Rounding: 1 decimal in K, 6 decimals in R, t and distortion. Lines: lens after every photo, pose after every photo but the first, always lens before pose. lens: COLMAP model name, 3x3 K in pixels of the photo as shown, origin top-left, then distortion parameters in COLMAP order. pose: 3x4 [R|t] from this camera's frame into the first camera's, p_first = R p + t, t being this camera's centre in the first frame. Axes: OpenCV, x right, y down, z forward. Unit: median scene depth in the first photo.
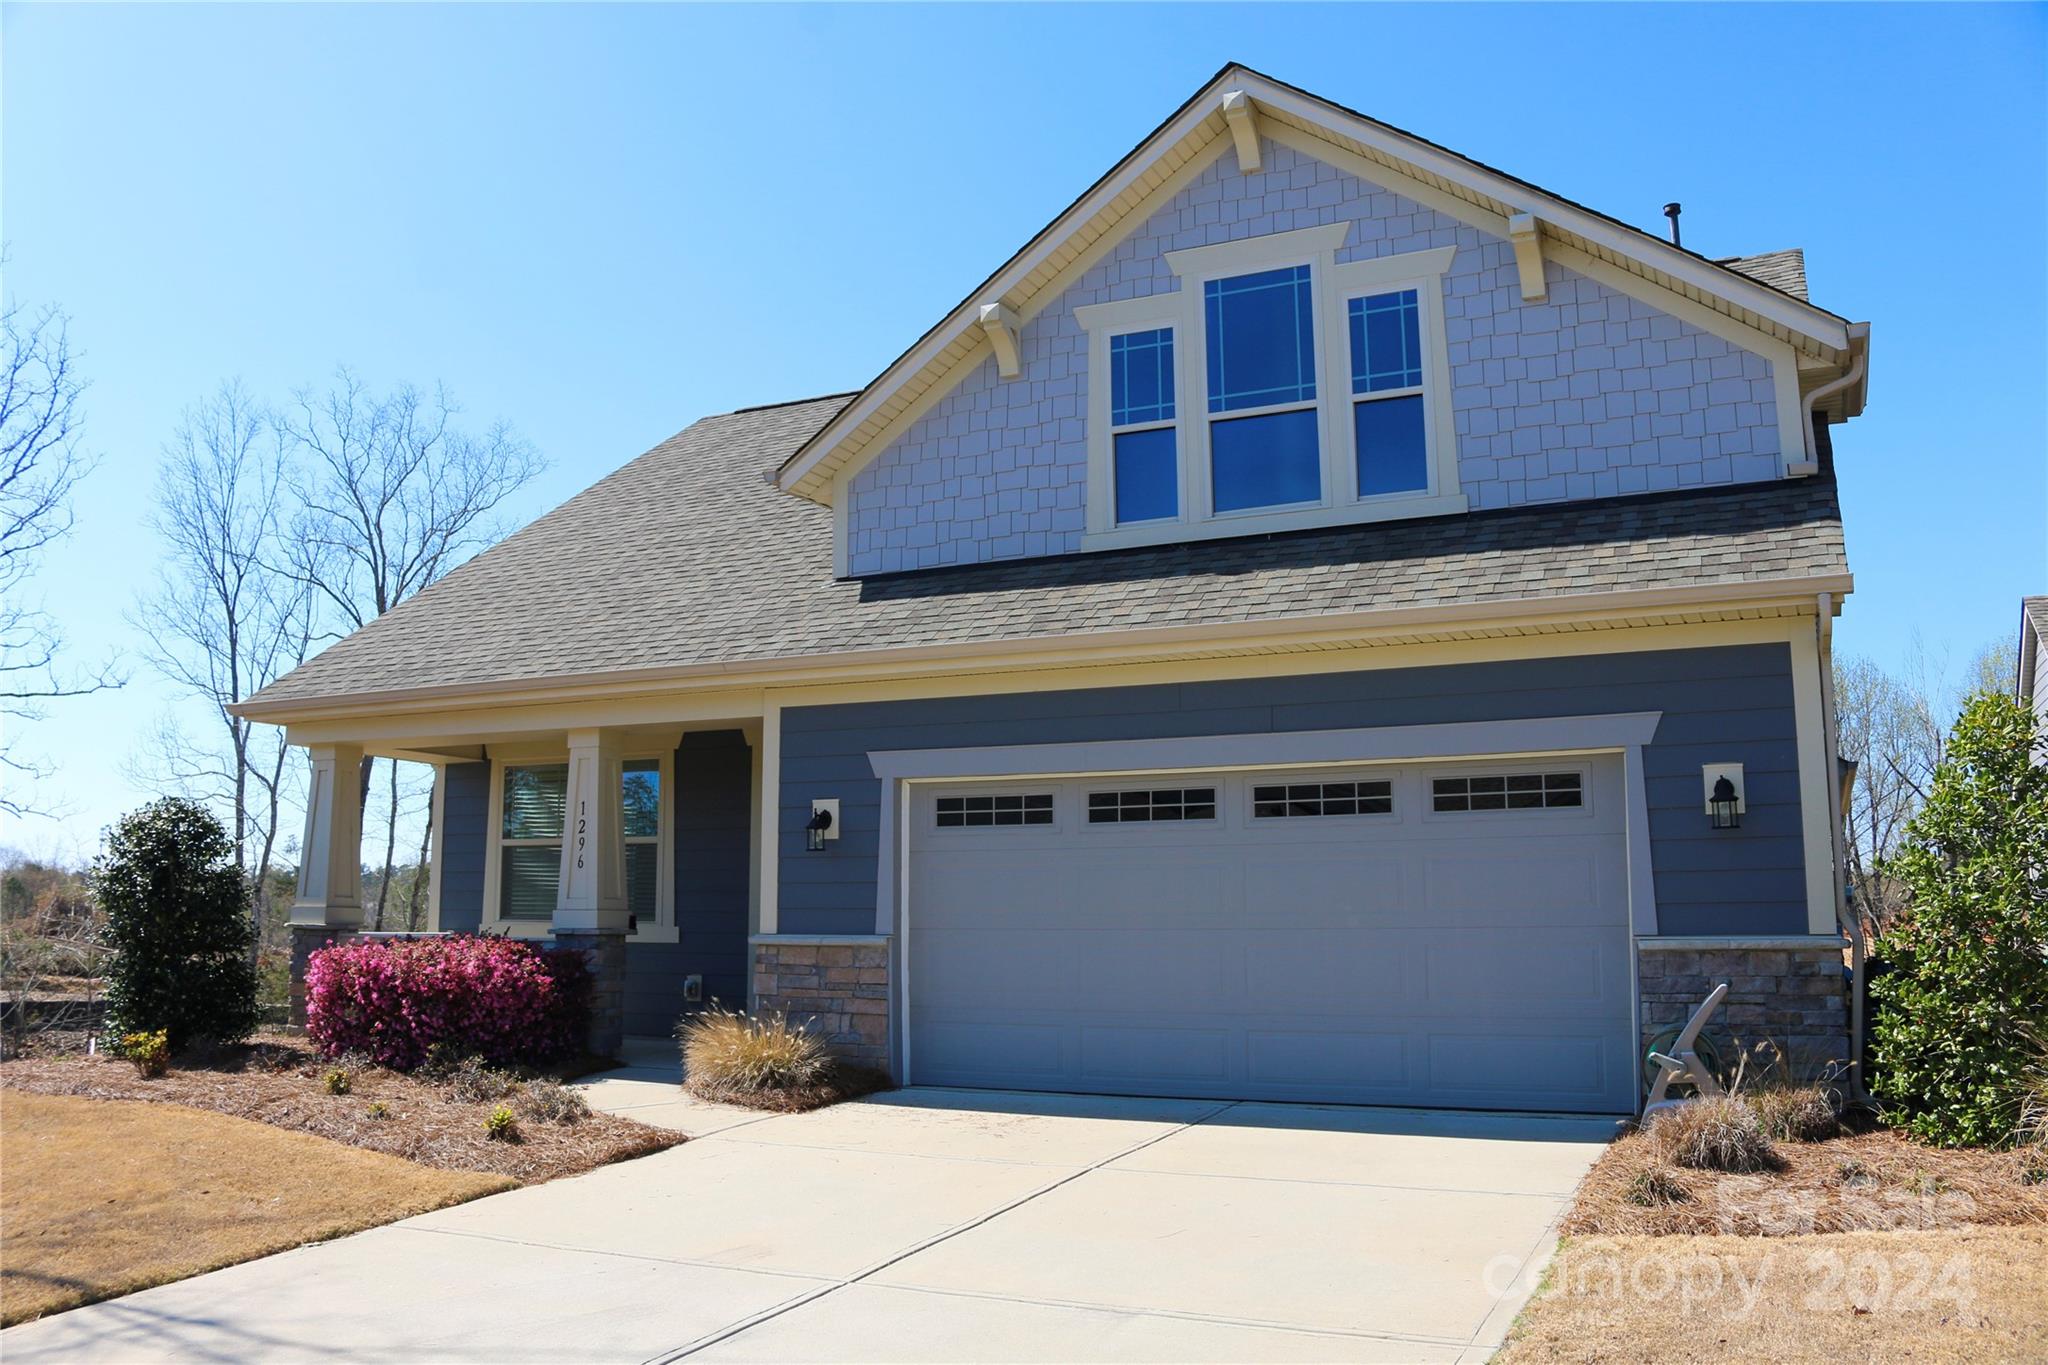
lens RADIAL K [[1691.8, 0, 1024.0], [0, 1691.8, 682.5], [0, 0, 1]] dist [-0.137284, 0.107570]
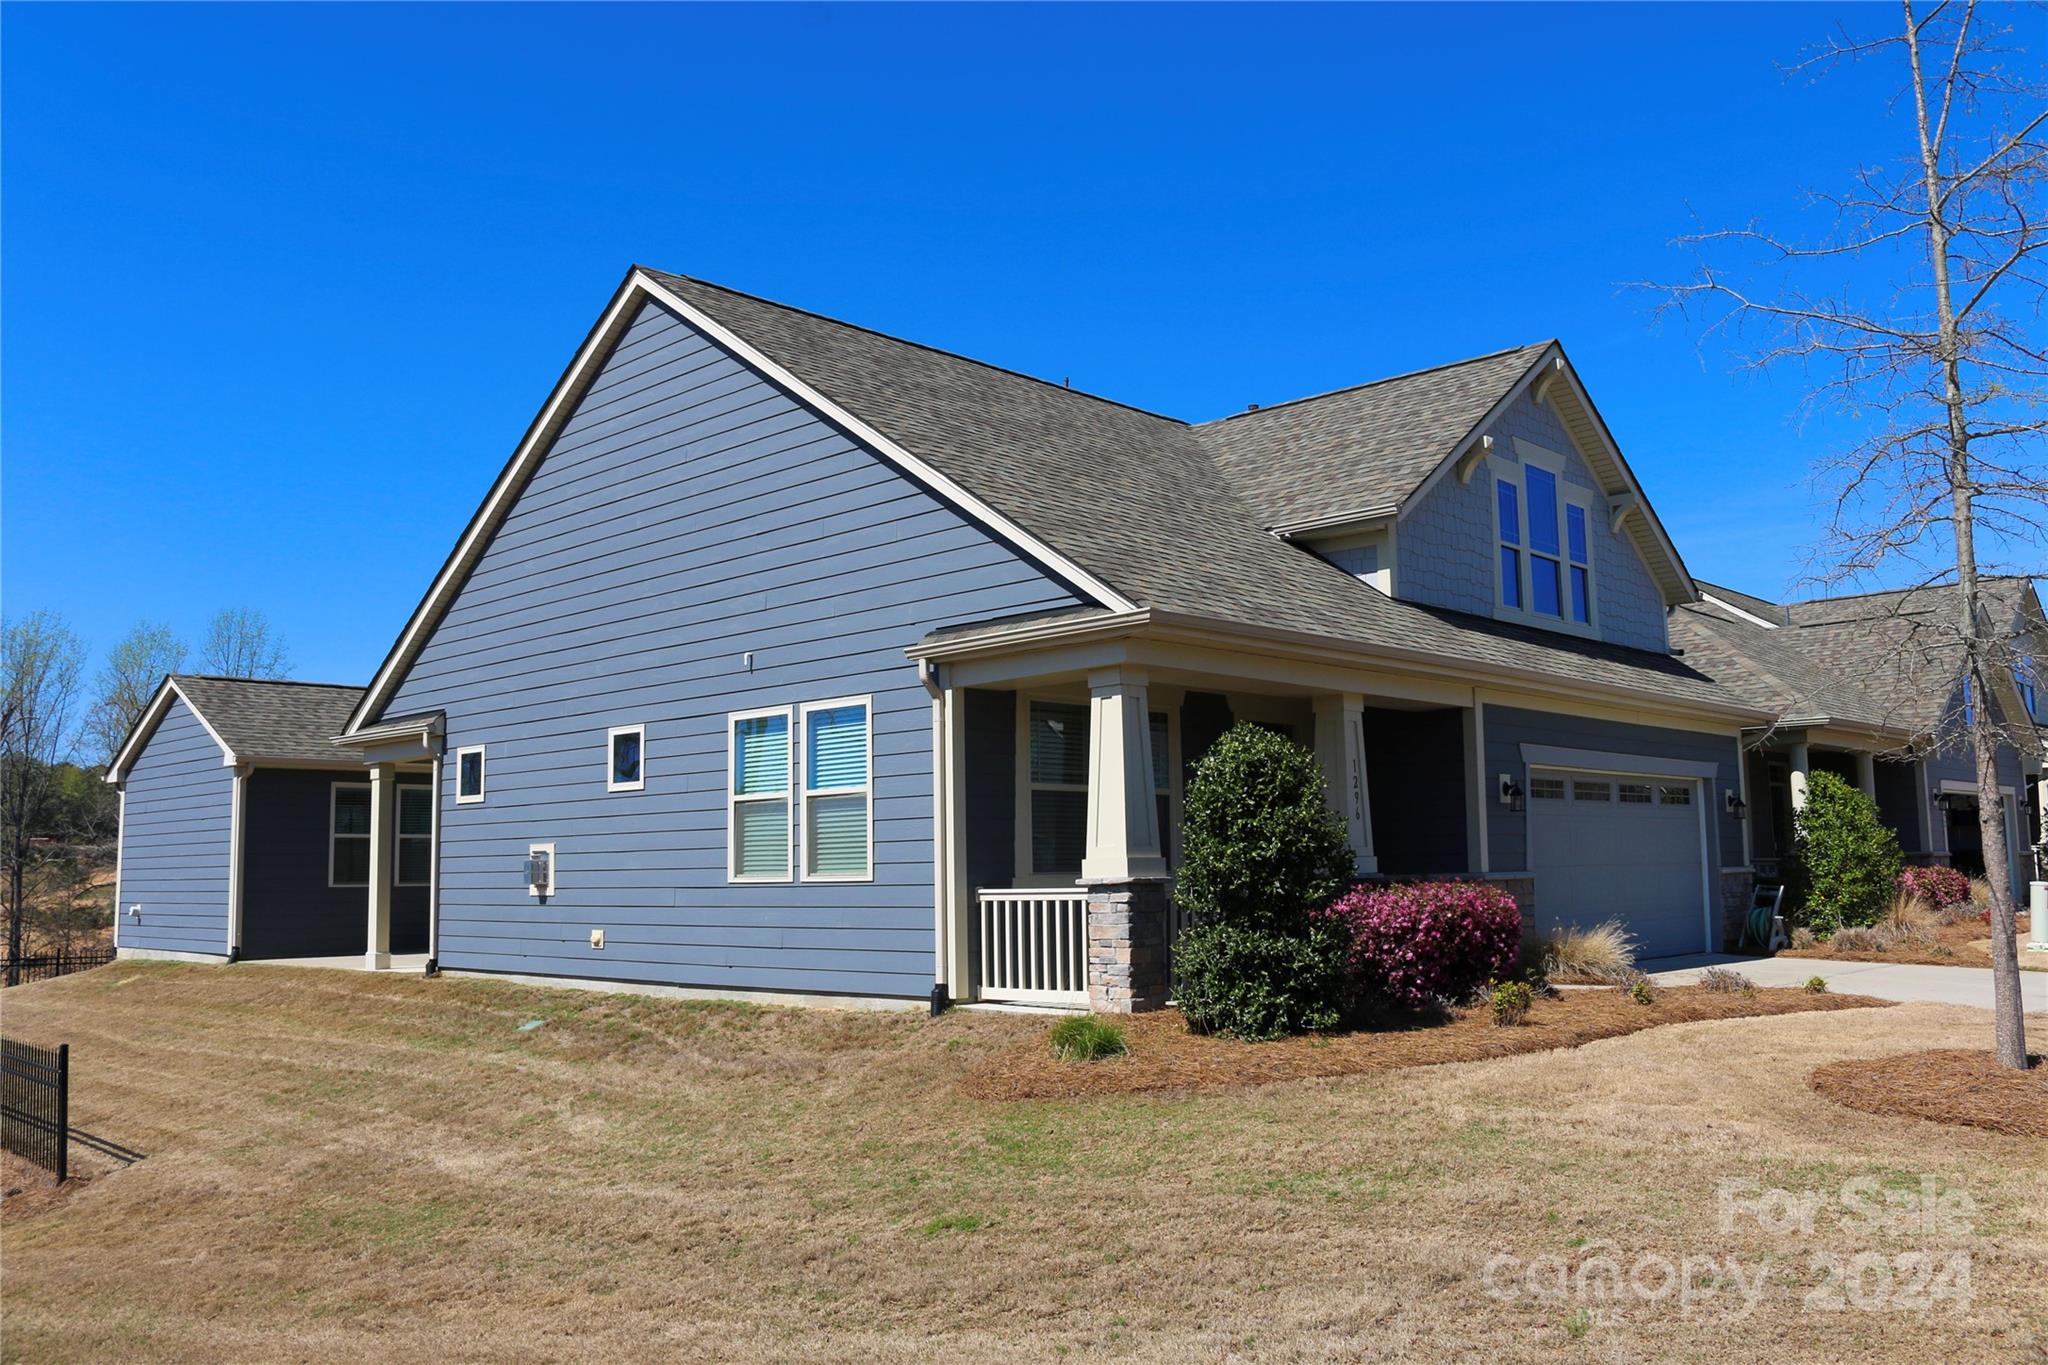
lens RADIAL K [[1691.8, 0, 1024.0], [0, 1691.8, 682.5], [0, 0, 1]] dist [-0.137284, 0.107570]
pose [[0.302620, 0.104021, 0.947418, -1.523660], [-0.122172, 0.990060, -0.069679, 0.135859], [-0.945249, -0.094662, 0.312321, 0.938629]]
